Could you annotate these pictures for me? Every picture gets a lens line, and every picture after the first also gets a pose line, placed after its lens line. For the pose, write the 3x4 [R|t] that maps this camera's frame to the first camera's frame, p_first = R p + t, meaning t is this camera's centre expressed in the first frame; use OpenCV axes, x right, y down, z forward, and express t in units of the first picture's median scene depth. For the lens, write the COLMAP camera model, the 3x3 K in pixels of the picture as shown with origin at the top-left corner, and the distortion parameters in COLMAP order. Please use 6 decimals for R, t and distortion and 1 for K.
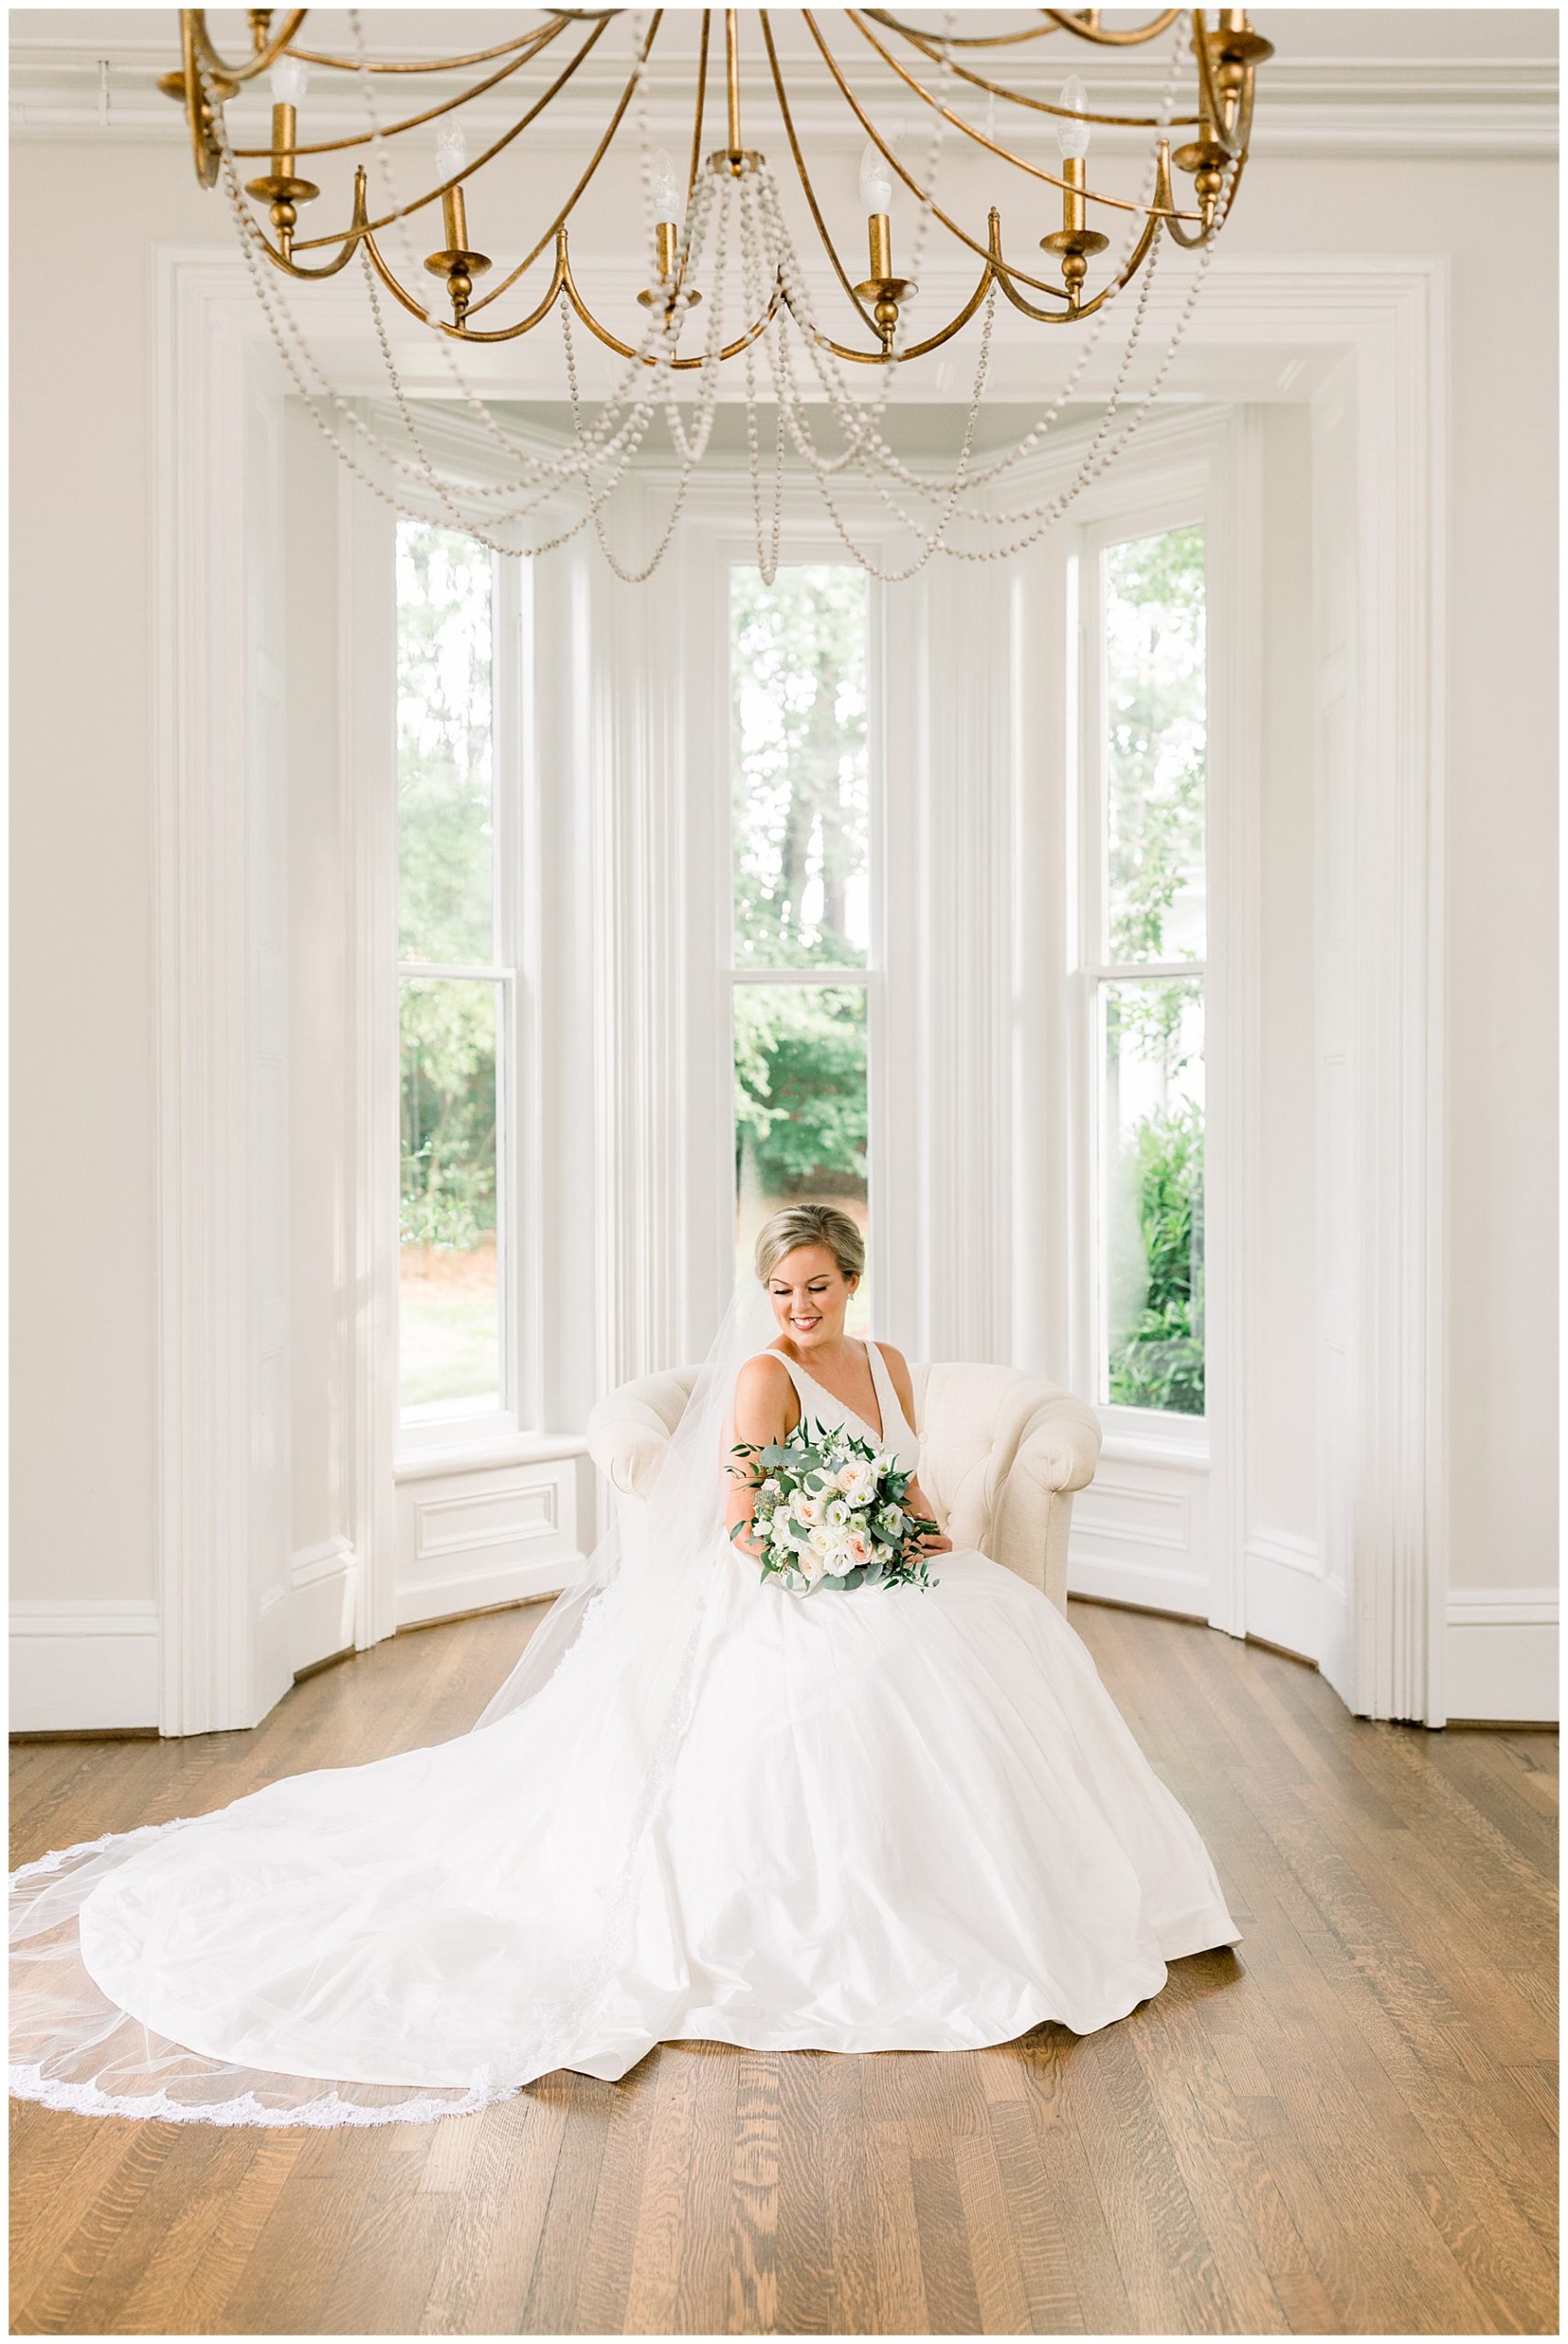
lens RADIAL K [[2246.2, 0, 797.9], [0, 2246.2, 1136.5], [0, 0, 1]] dist [0.007737, -0.000556]
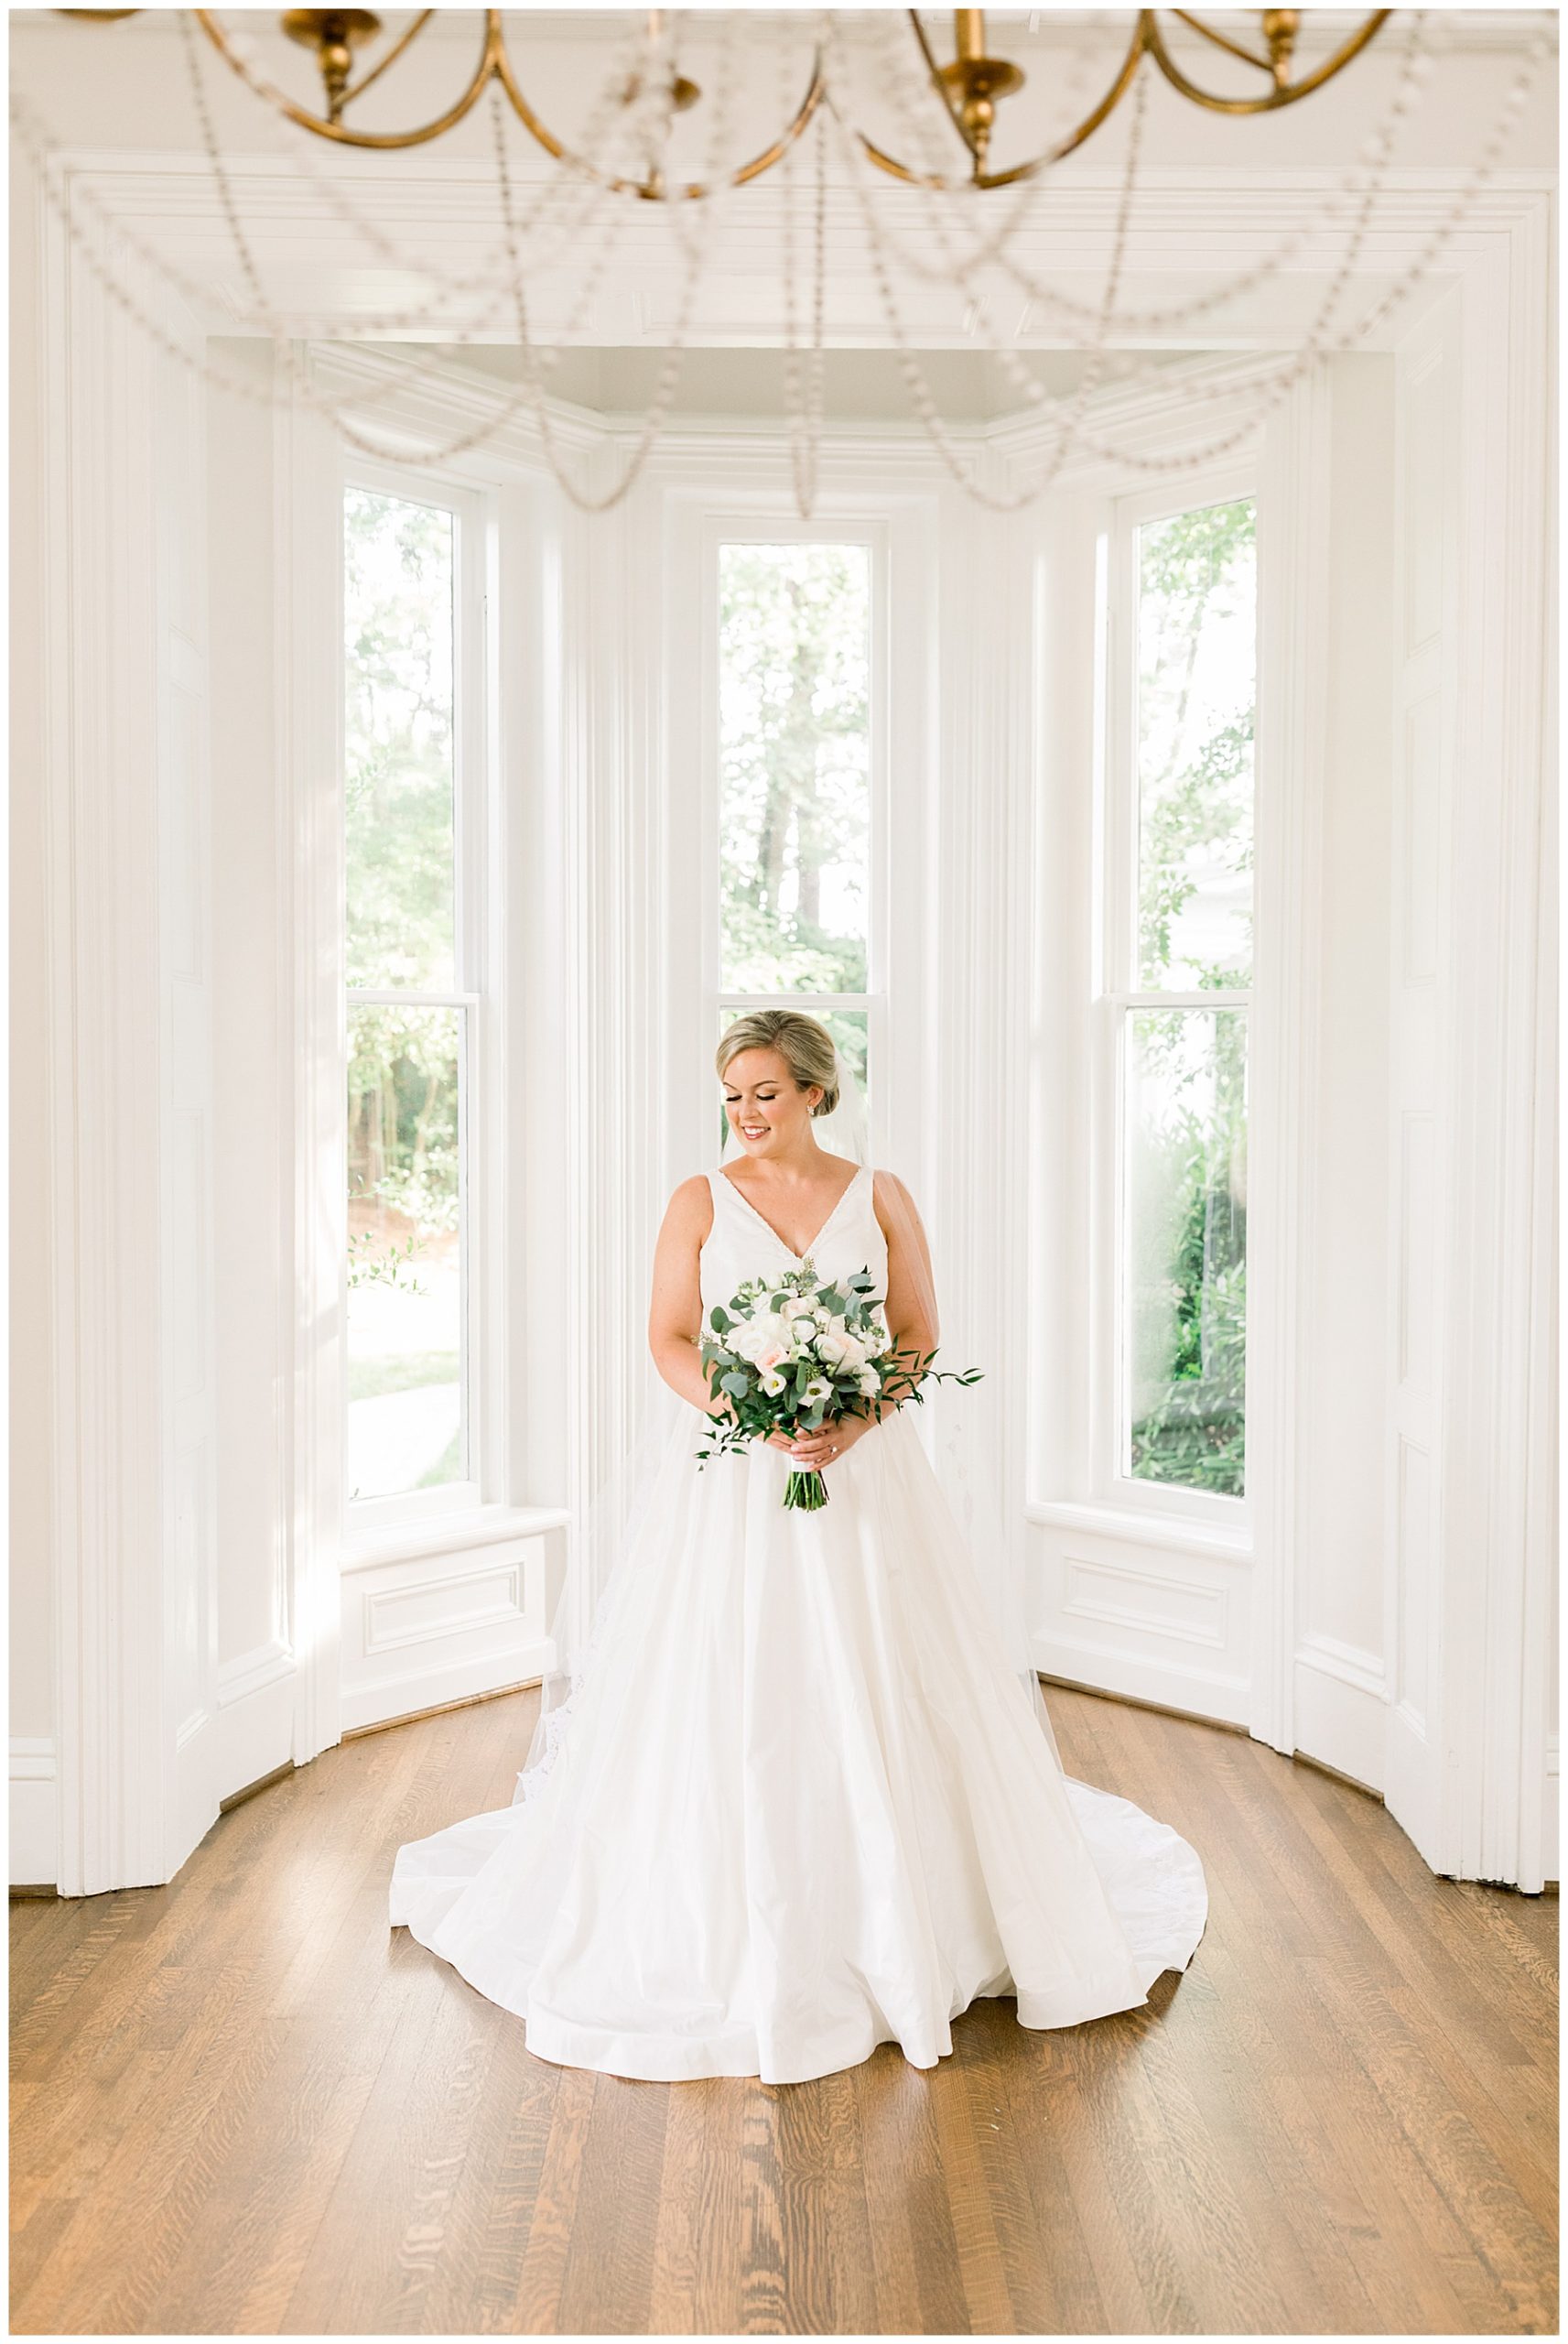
lens RADIAL K [[2183.3, 0, 746.1], [0, 2183.3, 1181.6], [0, 0, 1]] dist [0.010250, 0.009115]
pose [[0.999907, 0.005432, -0.012492, -0.009404], [-0.005077, 0.999589, 0.028228, -0.032087], [0.012640, -0.028162, 0.999523, 0.161799]]
